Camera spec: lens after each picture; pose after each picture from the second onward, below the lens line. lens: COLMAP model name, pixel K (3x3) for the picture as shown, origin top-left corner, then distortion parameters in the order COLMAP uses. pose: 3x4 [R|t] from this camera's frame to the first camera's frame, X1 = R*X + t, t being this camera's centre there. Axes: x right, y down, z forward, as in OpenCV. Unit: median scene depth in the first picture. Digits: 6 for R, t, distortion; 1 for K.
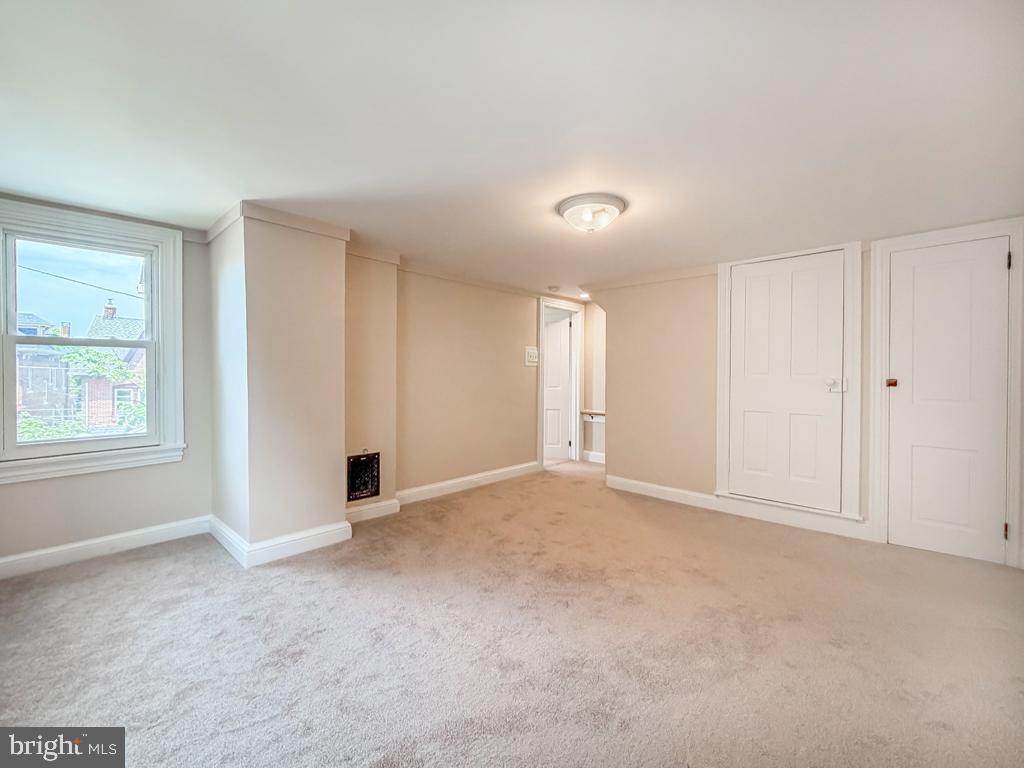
lens RADIAL K [[418.8, 0, 519.5], [0, 418.8, 374.3], [0, 0, 1]] dist [0.001047, -0.000265]
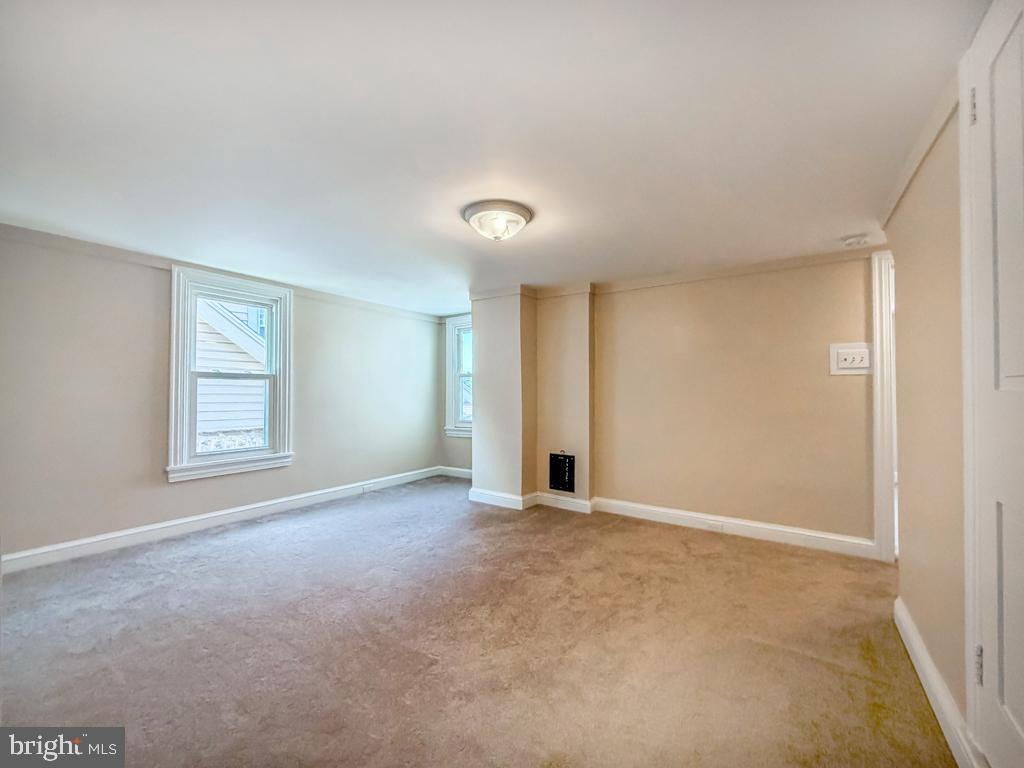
lens RADIAL K [[418.8, 0, 509.5], [0, 418.8, 380.8], [0, 0, 1]] dist [0.001047, -0.000265]
pose [[0.168422, -0.030838, -0.985232, 0.813142], [-0.003765, 0.999483, -0.031927, 0.013641], [0.985708, 0.009086, 0.168219, 0.630236]]
